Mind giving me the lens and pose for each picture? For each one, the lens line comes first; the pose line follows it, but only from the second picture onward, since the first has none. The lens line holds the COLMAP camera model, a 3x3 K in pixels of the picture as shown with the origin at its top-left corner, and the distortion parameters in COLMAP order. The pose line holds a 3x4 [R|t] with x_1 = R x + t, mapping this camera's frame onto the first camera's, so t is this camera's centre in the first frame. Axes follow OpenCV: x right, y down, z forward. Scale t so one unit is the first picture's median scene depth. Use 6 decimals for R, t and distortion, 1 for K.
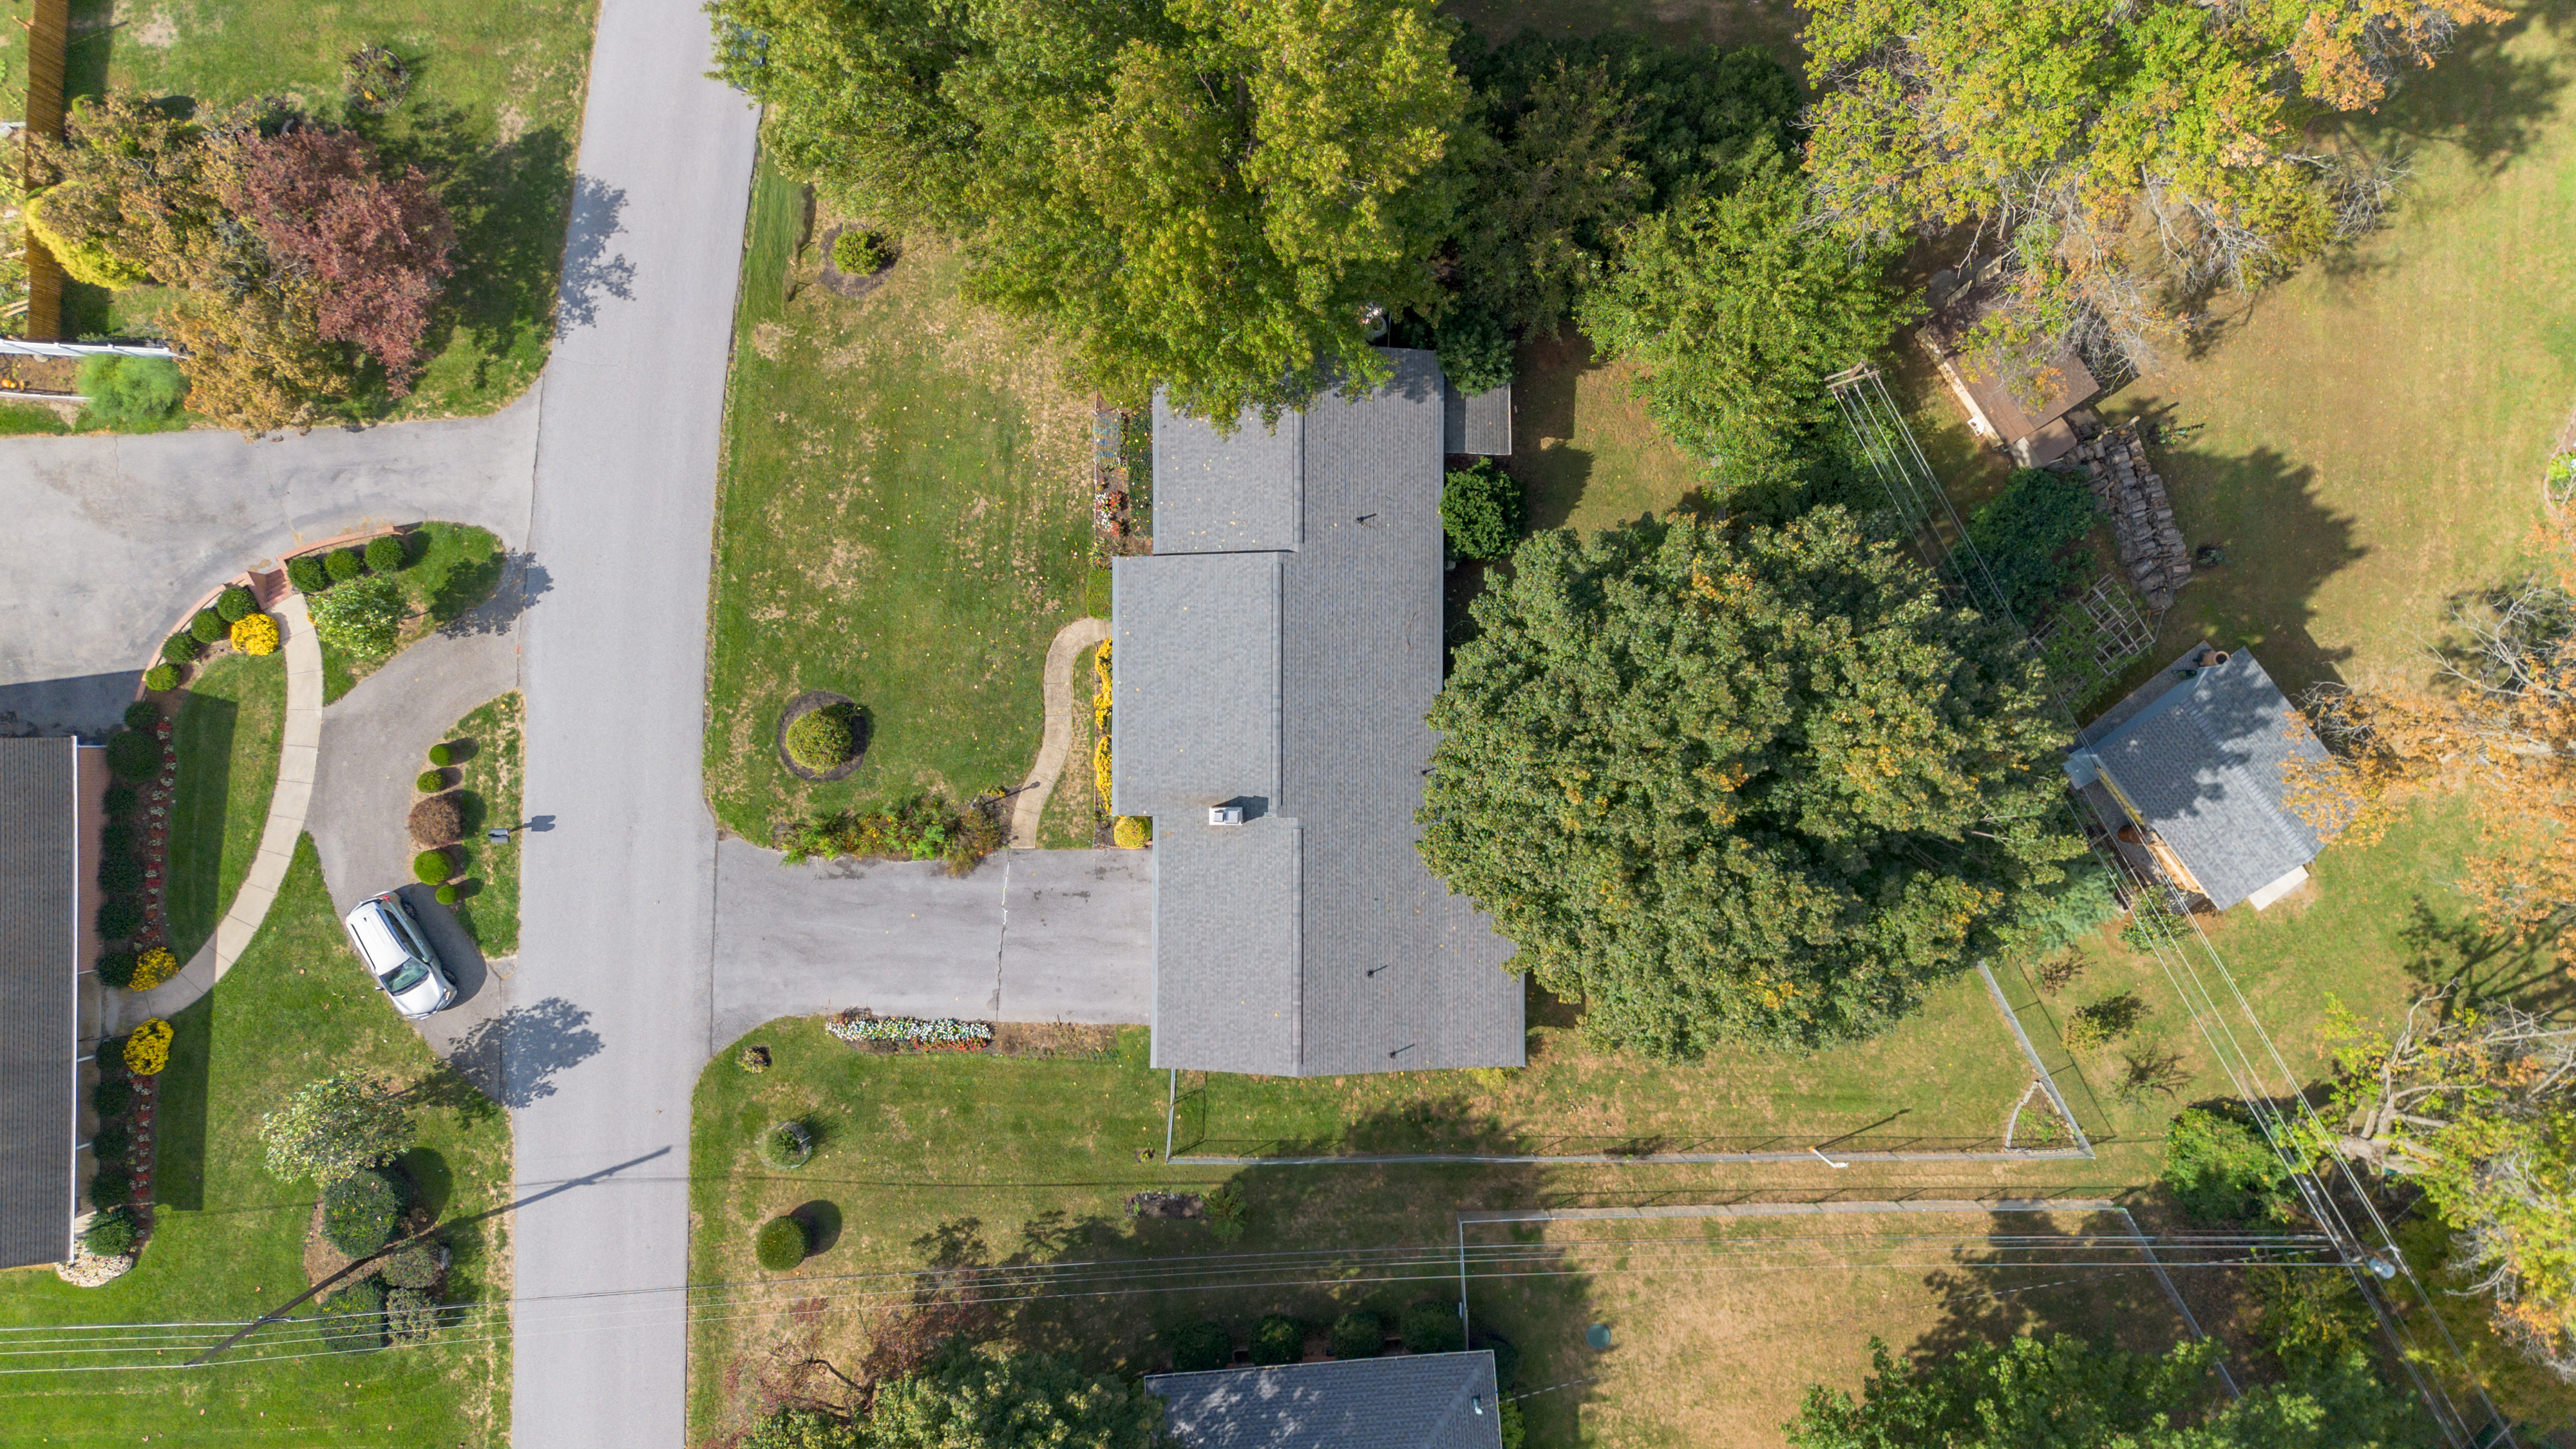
lens RADIAL K [[1835.2, 0, 1280.2], [0, 1835.2, 731.3], [0, 0, 1]] dist [0.154044, -0.261224]
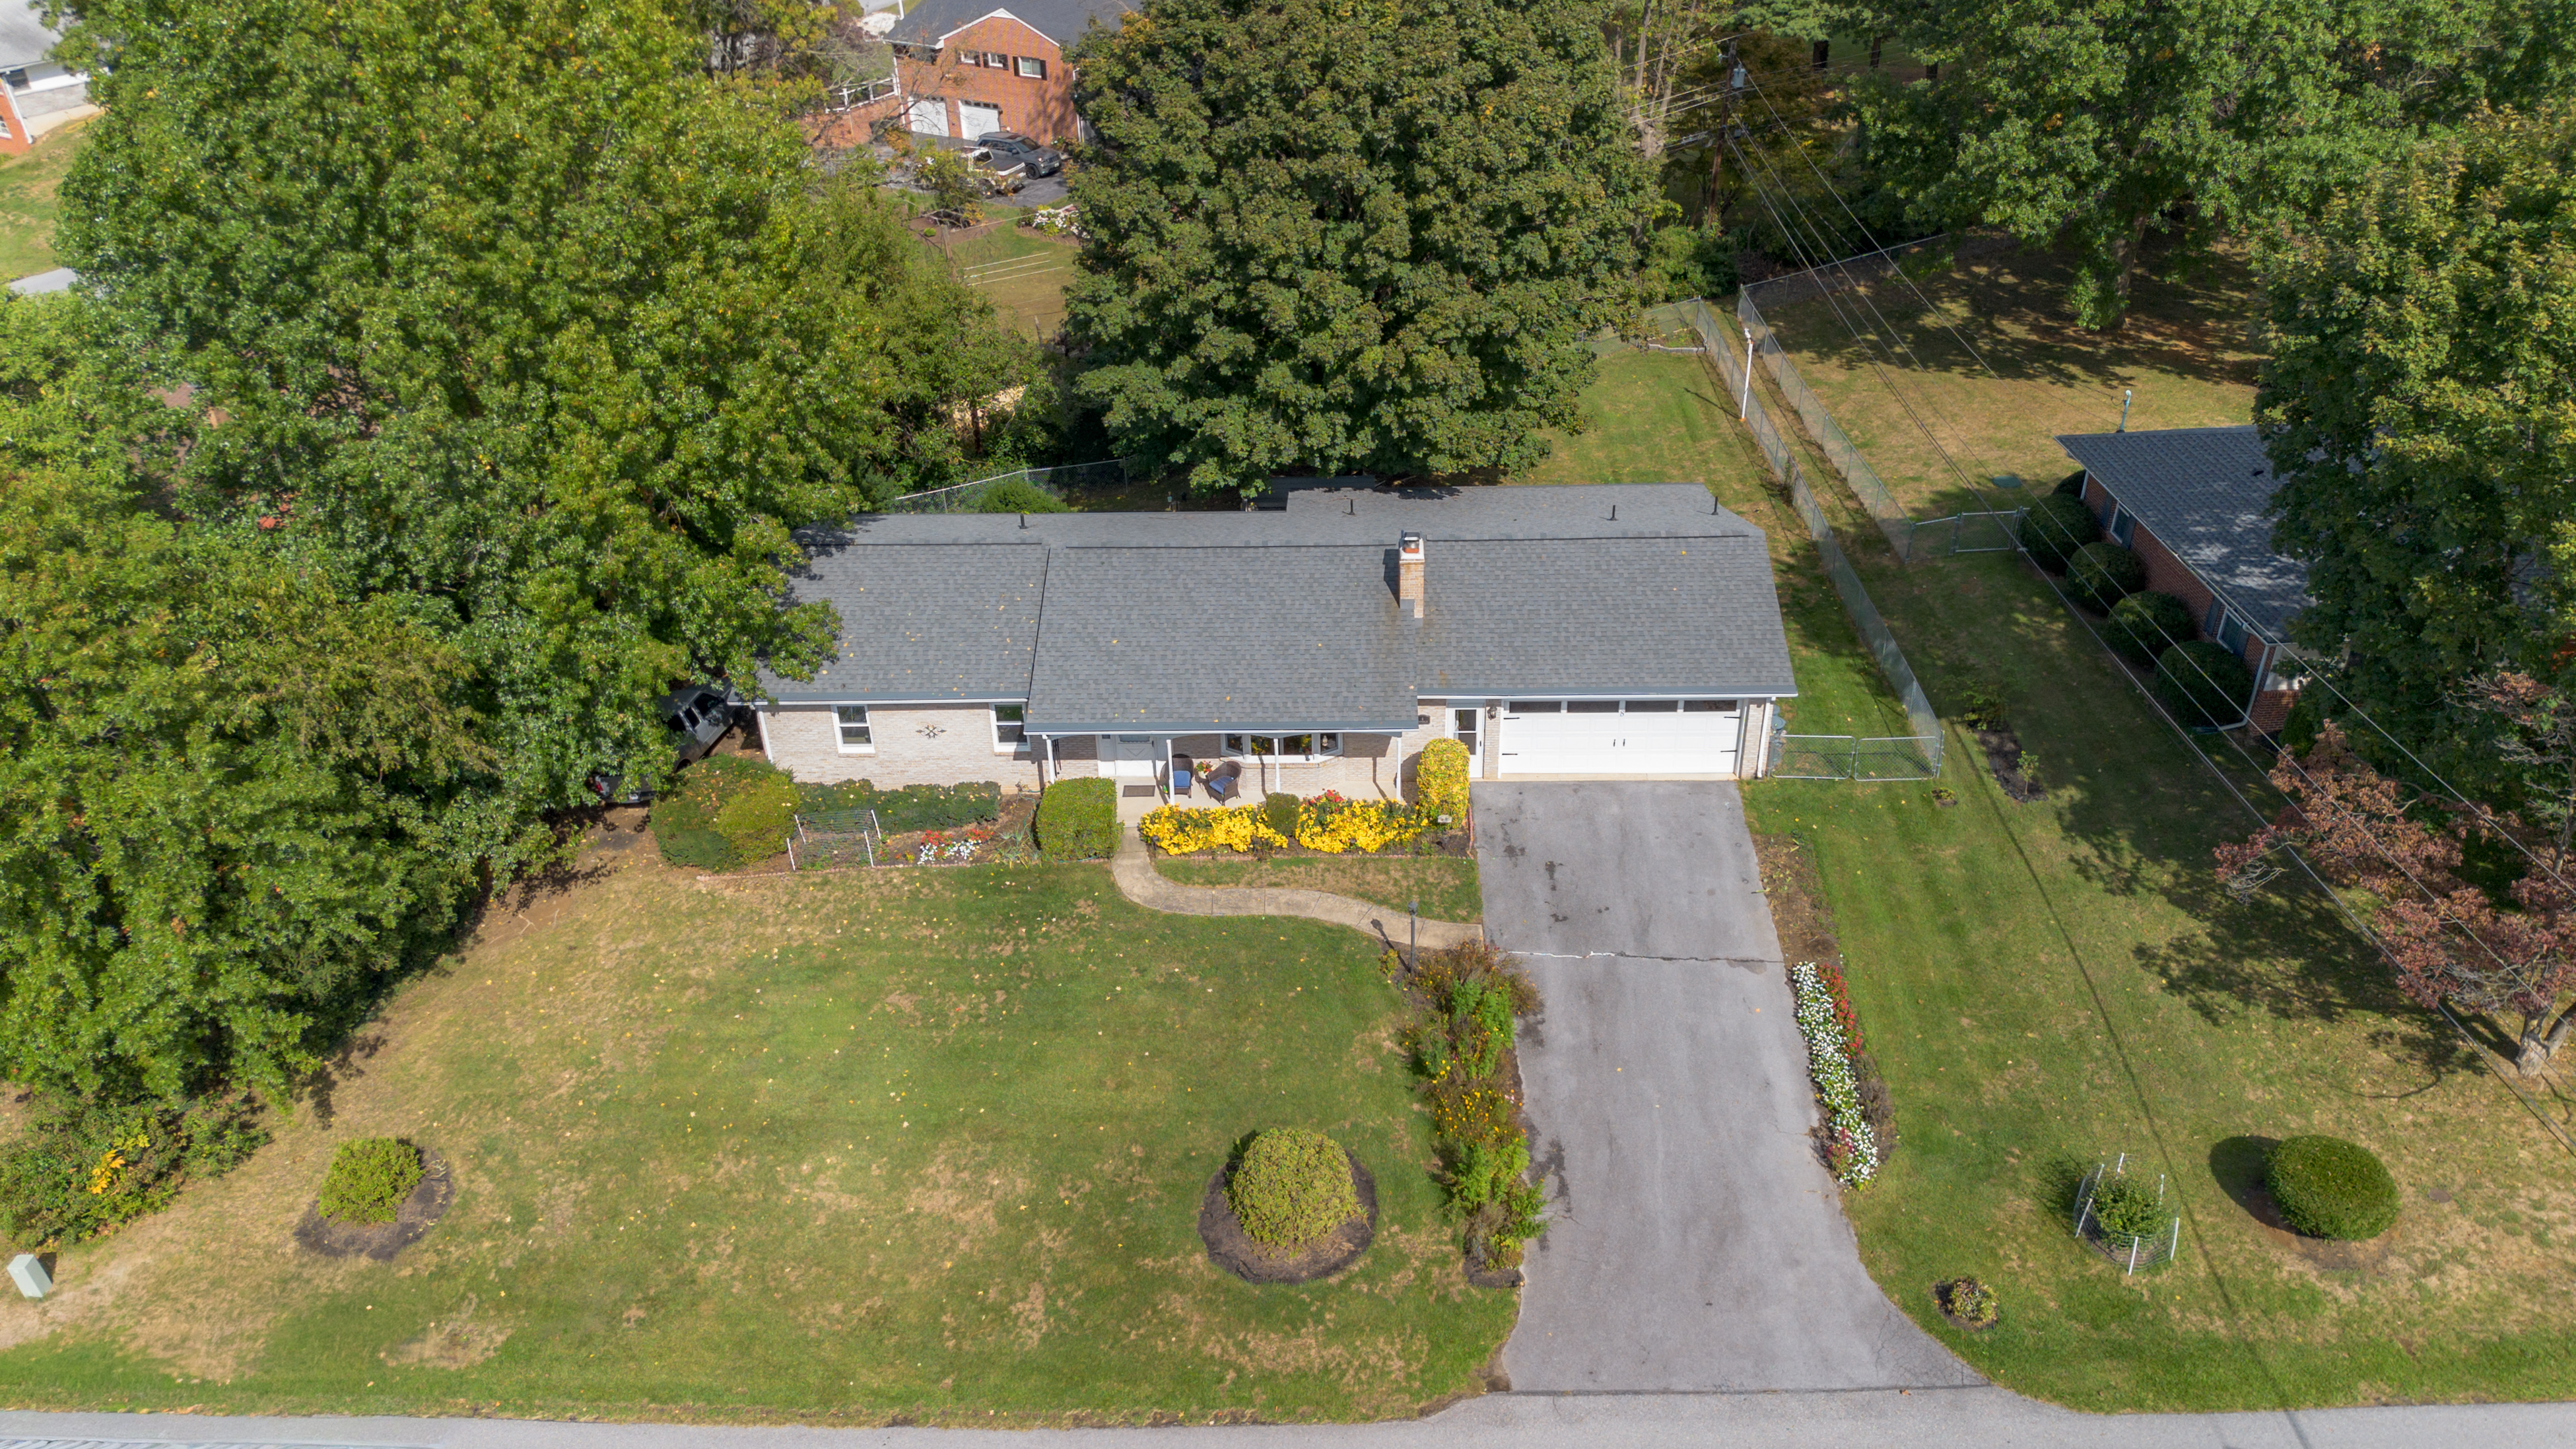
lens RADIAL K [[1835.2, 0, 1280.2], [0, 1835.2, 731.3], [0, 0, 1]] dist [0.154044, -0.261224]
pose [[0.028606, -0.525912, 0.850058, -0.616060], [0.999590, 0.014353, -0.024758, 0.011362], [0.000820, 0.850418, 0.526107, 0.623766]]
